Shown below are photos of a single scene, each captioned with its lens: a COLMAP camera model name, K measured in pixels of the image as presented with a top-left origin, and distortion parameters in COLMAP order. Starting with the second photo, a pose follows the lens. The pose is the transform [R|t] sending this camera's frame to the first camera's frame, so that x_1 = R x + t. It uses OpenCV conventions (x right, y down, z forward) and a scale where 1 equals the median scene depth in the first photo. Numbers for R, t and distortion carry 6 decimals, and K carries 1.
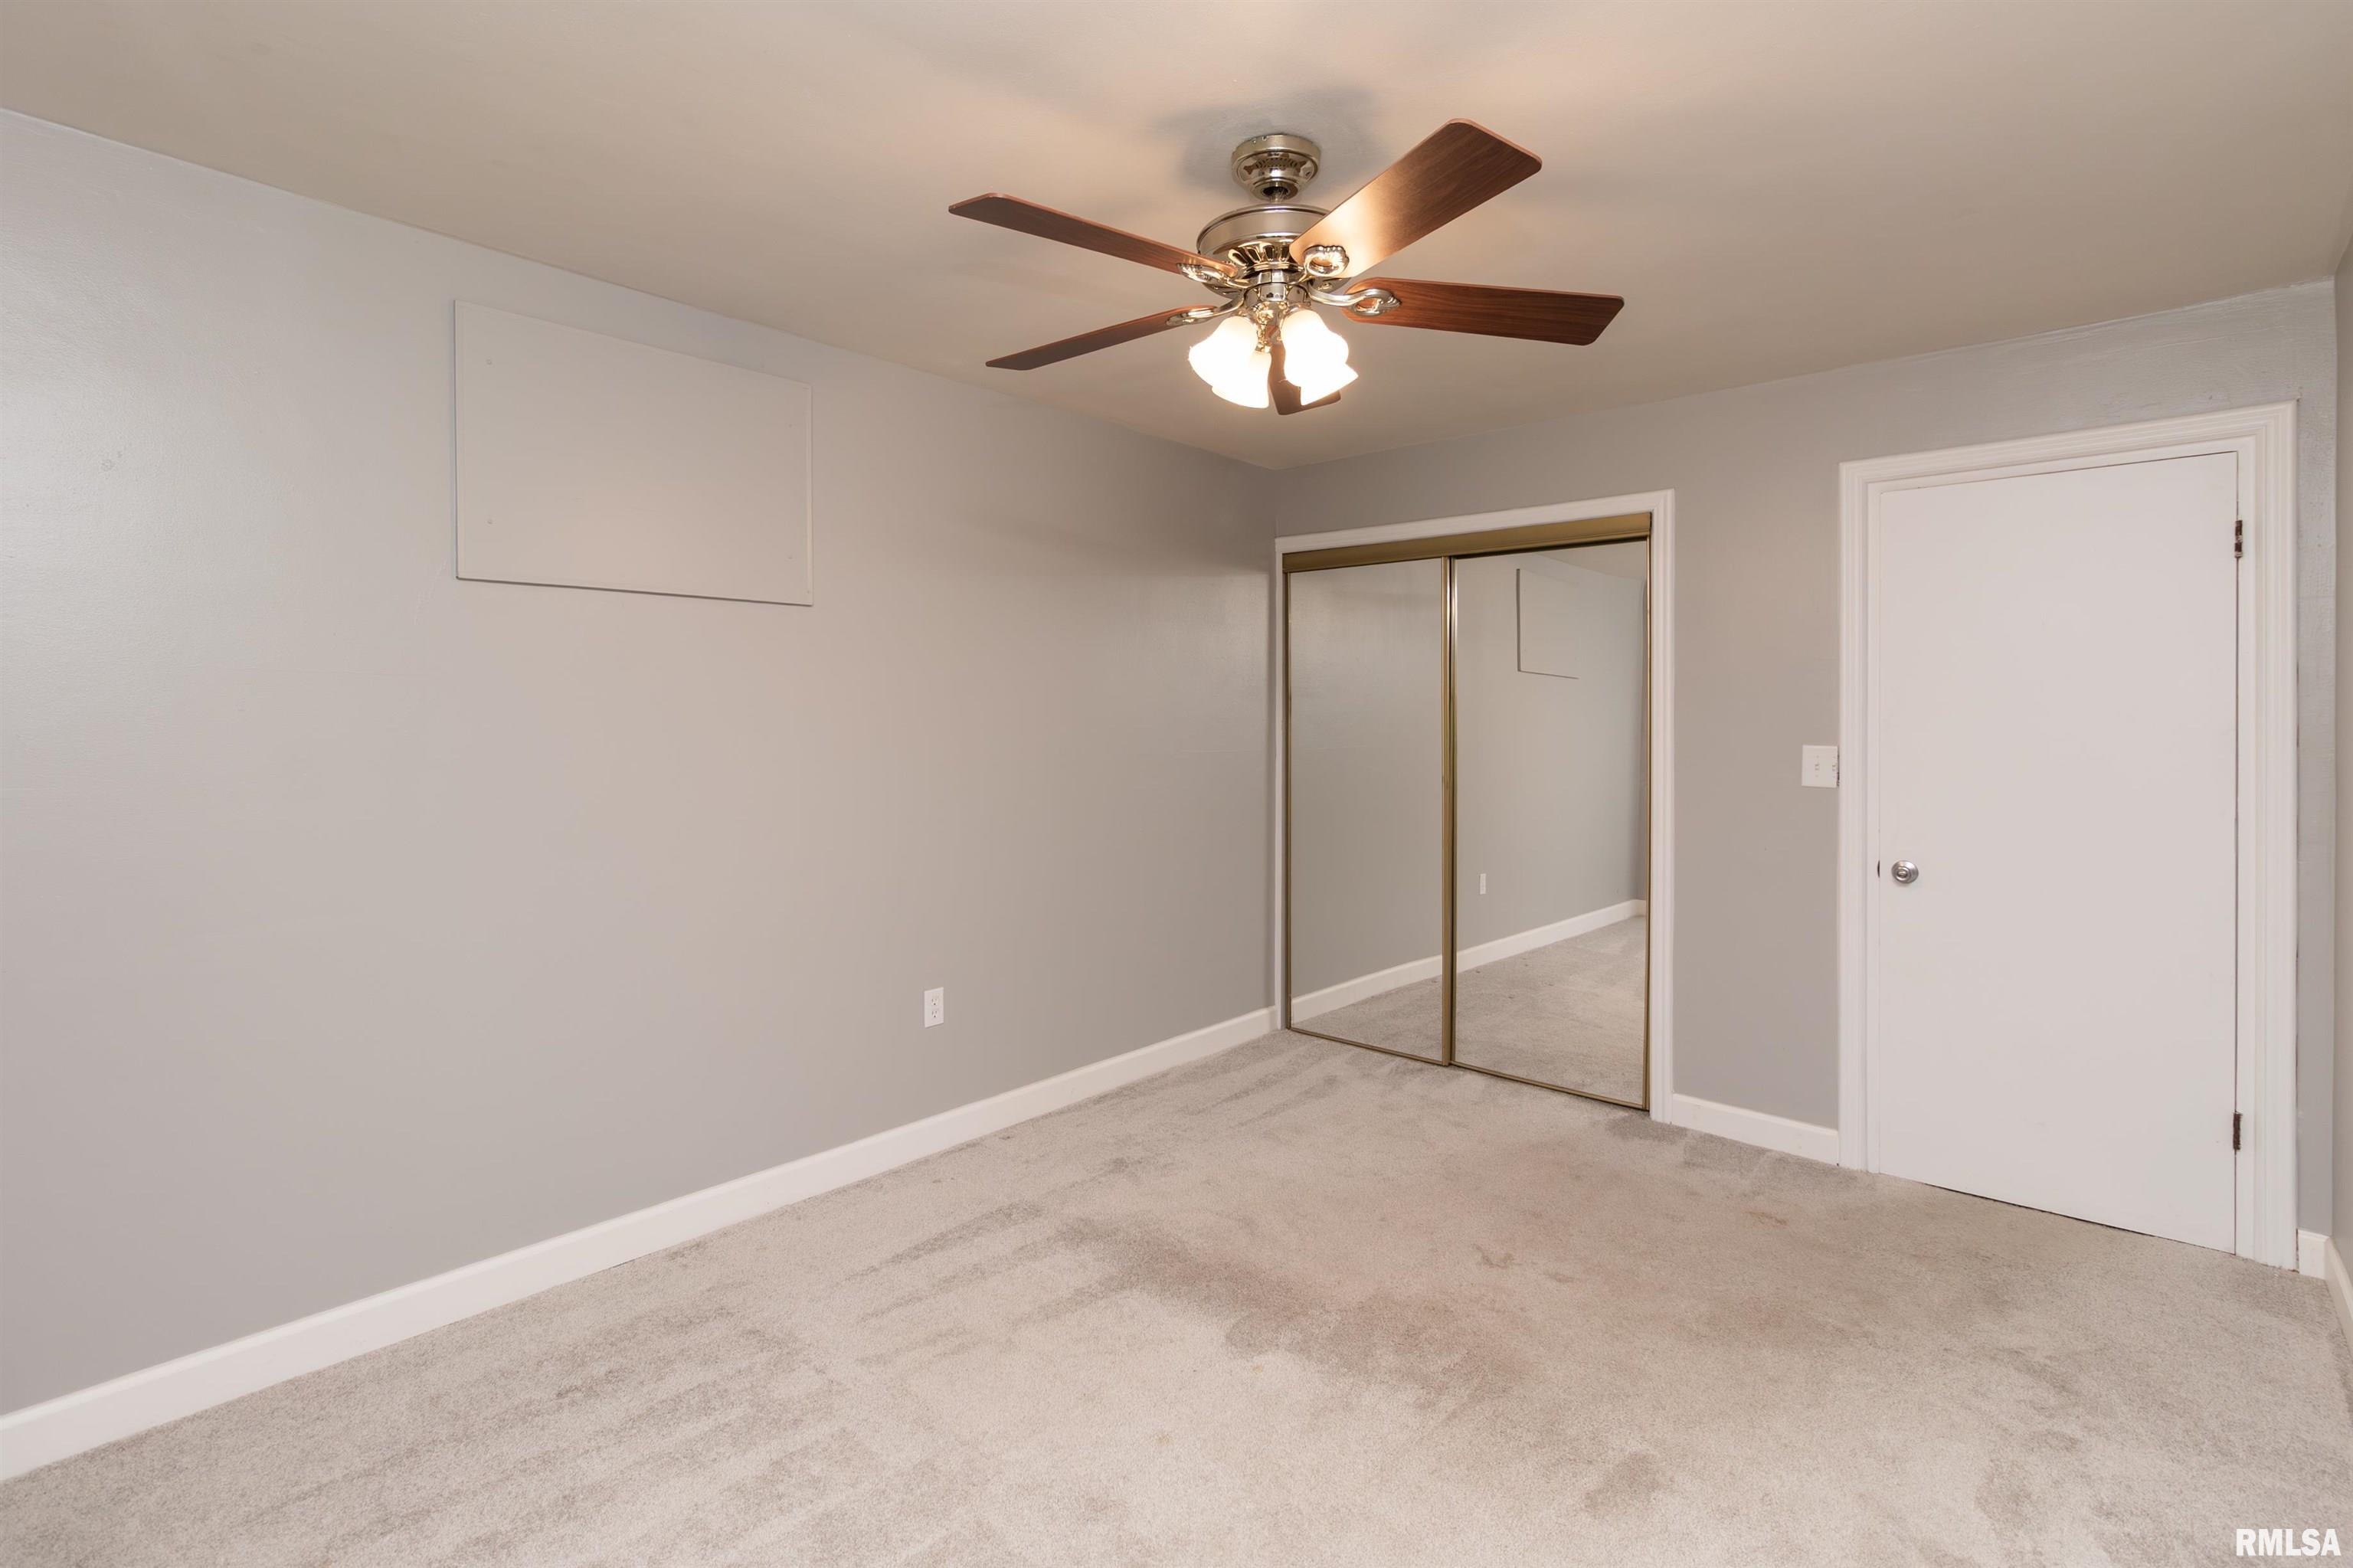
lens RADIAL K [[1077.8, 0, 1199.2], [0, 1077.8, 735.1], [0, 0, 1]] dist [-0.001204, -0.000147]
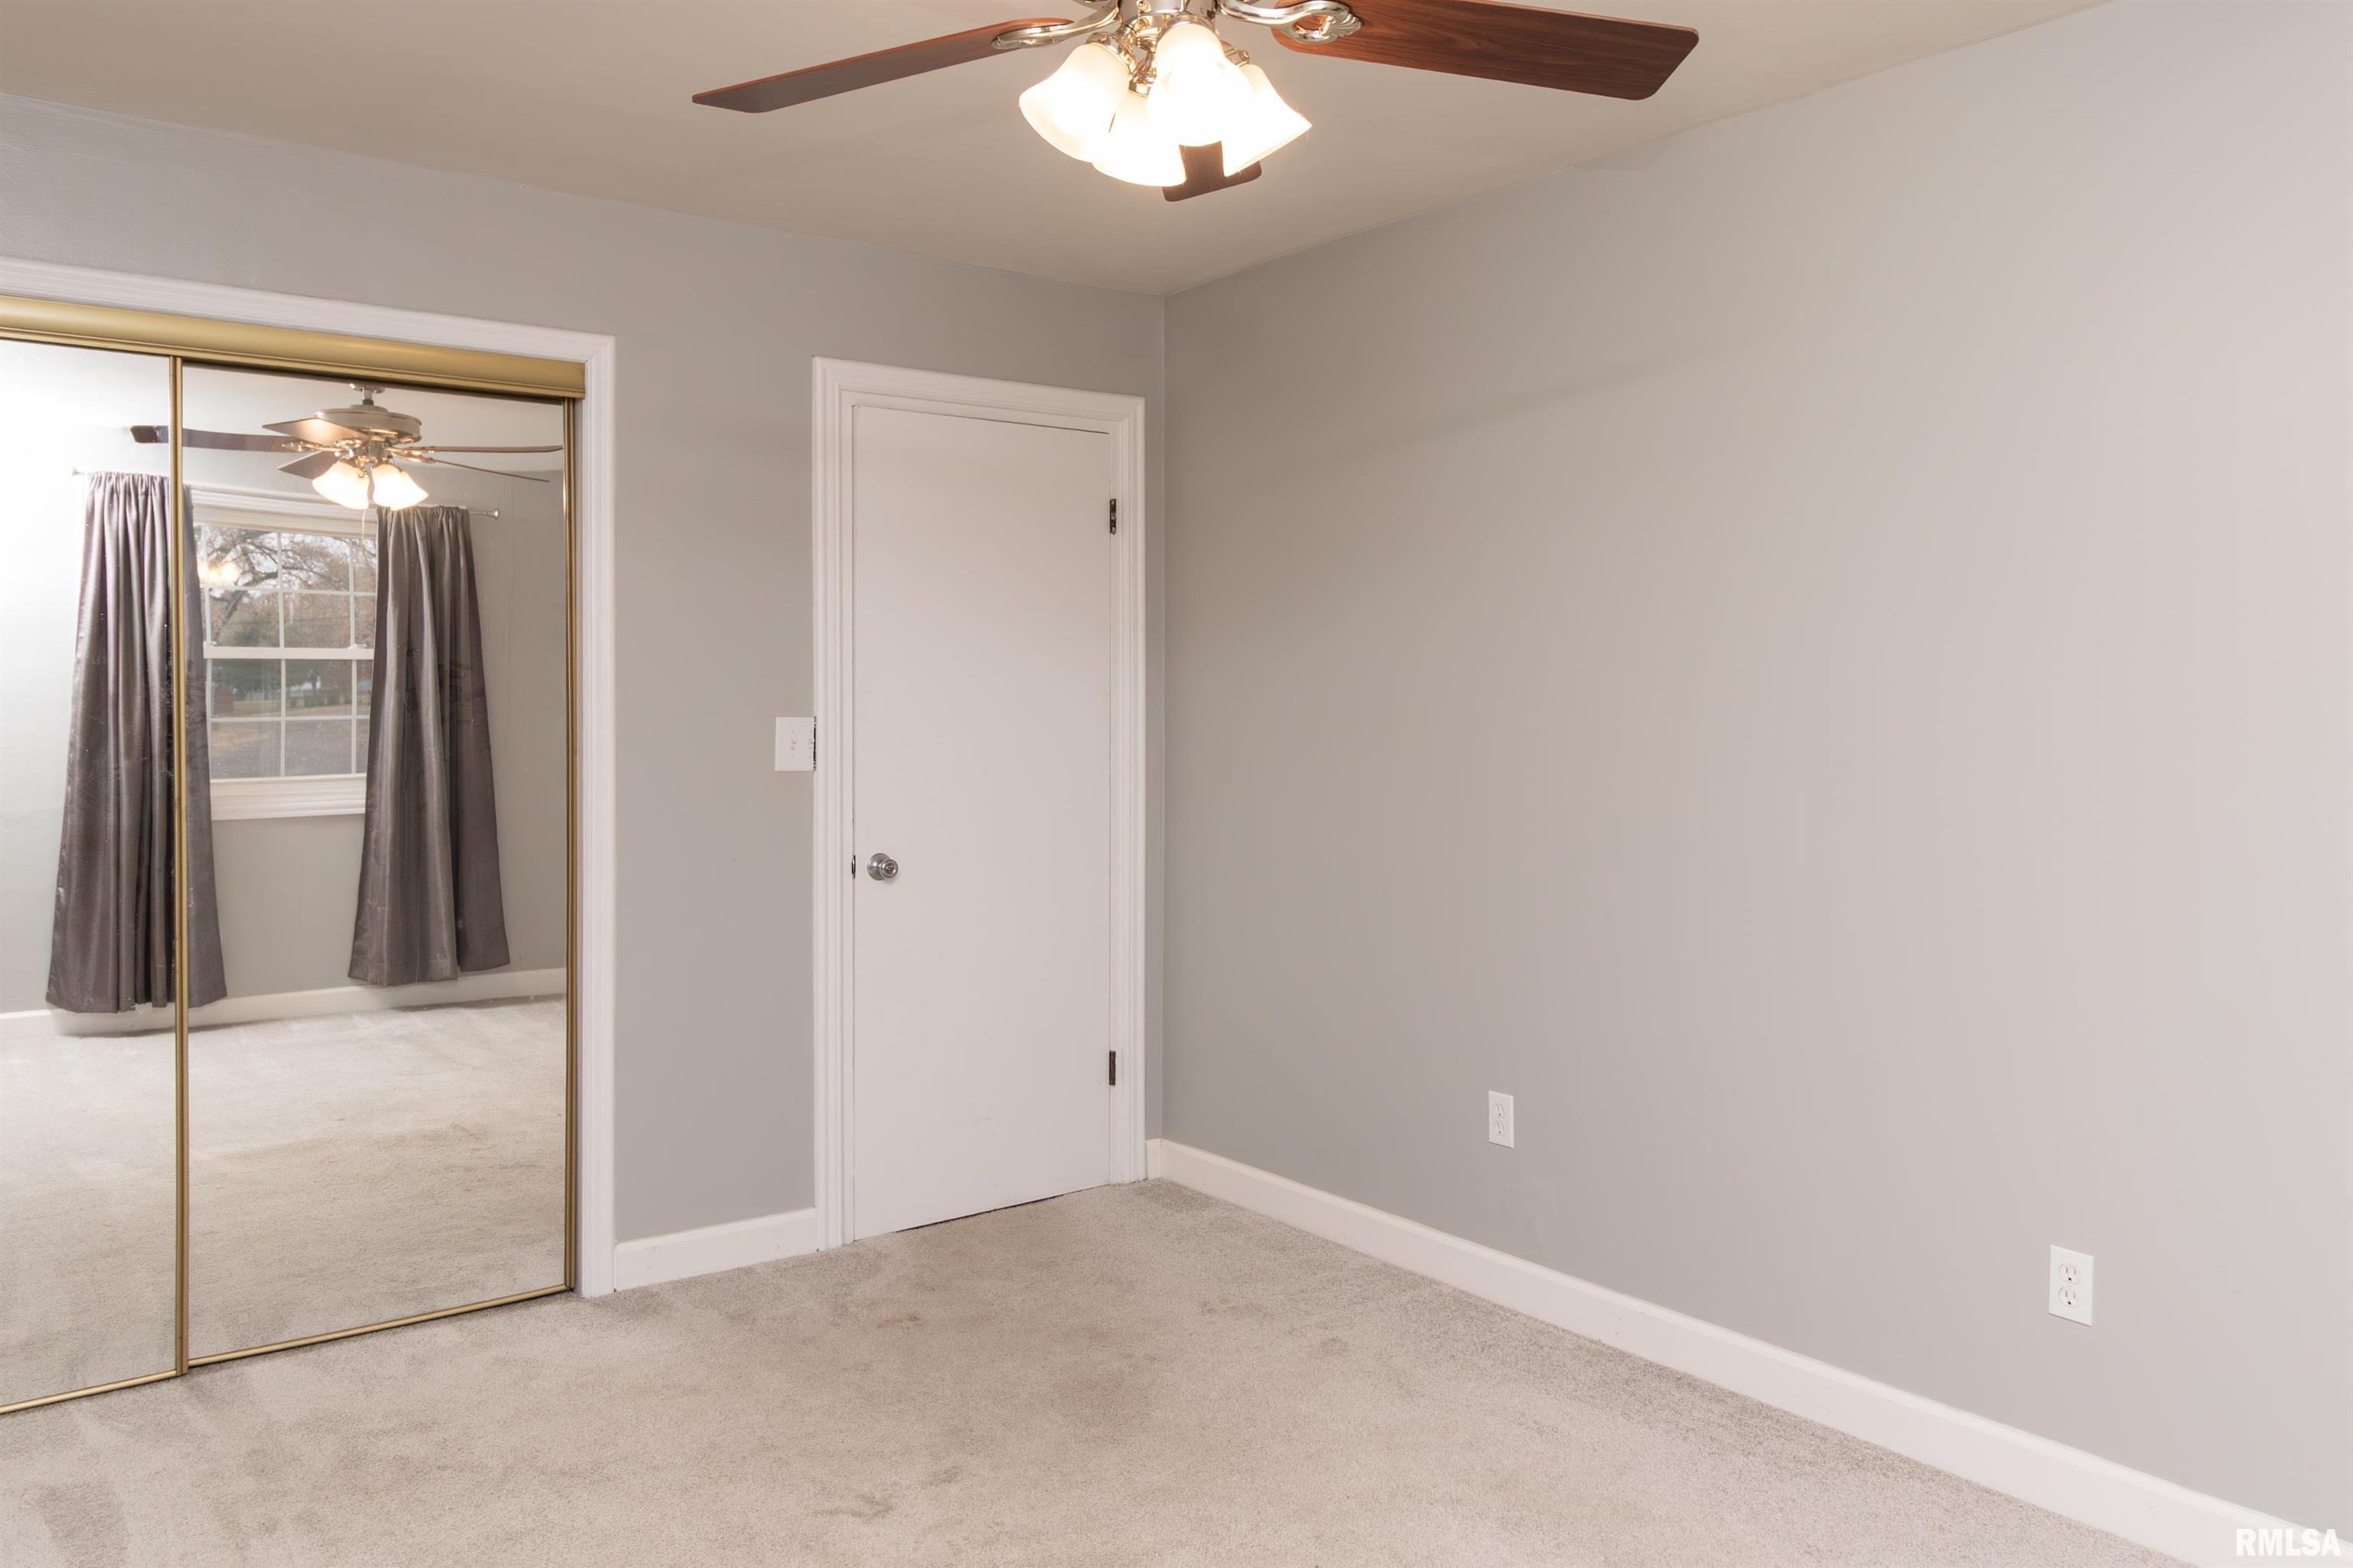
lens RADIAL K [[1685.8, 0, 1175.8], [0, 1685.8, 697.4], [0, 0, 1]] dist [0.000026, 0.001921]
pose [[0.216246, -0.006622, 0.976317, -0.550116], [0.011281, 0.999927, 0.004283, -0.006920], [-0.976274, 0.010088, 0.216304, 0.476033]]
